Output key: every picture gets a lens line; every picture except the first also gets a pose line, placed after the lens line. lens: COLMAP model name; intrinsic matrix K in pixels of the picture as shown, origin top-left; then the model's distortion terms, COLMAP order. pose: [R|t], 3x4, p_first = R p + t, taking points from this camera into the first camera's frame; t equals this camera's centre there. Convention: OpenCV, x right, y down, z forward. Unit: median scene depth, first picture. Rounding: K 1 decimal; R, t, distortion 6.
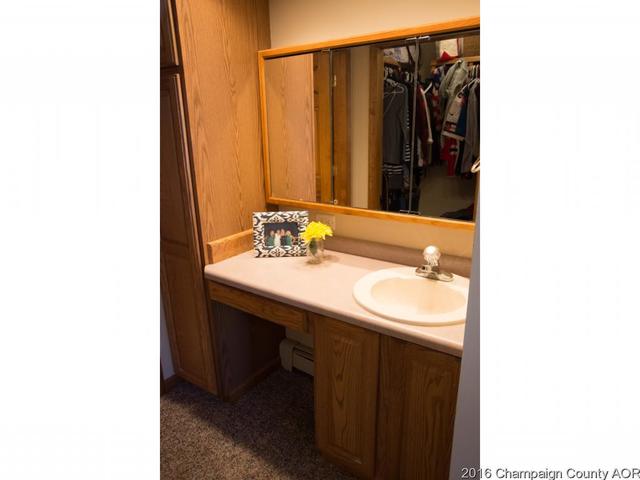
lens RADIAL K [[390.2, 0, 320.5], [0, 390.2, 237.1], [0, 0, 1]] dist [-0.003914, -0.000298]
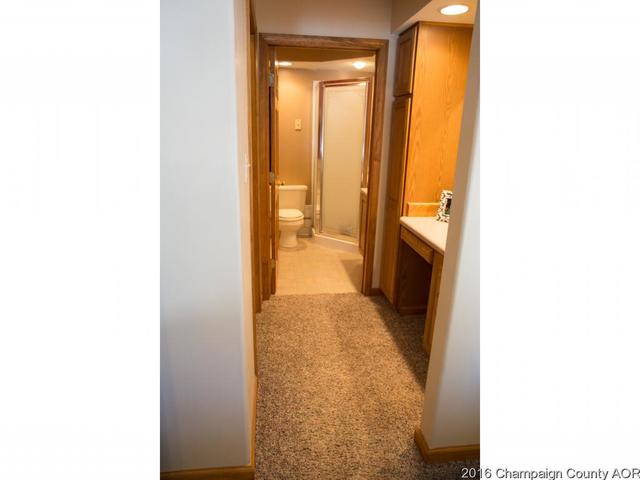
lens RADIAL K [[404.6, 0, 320.0], [0, 404.6, 242.0], [0, 0, 1]] dist [0.005321, 0.000662]
pose [[0.659834, 0.237097, -0.713025, 0.682476], [-0.258981, 0.962530, 0.080403, 0.127729], [0.705371, 0.131607, 0.696514, -0.372274]]
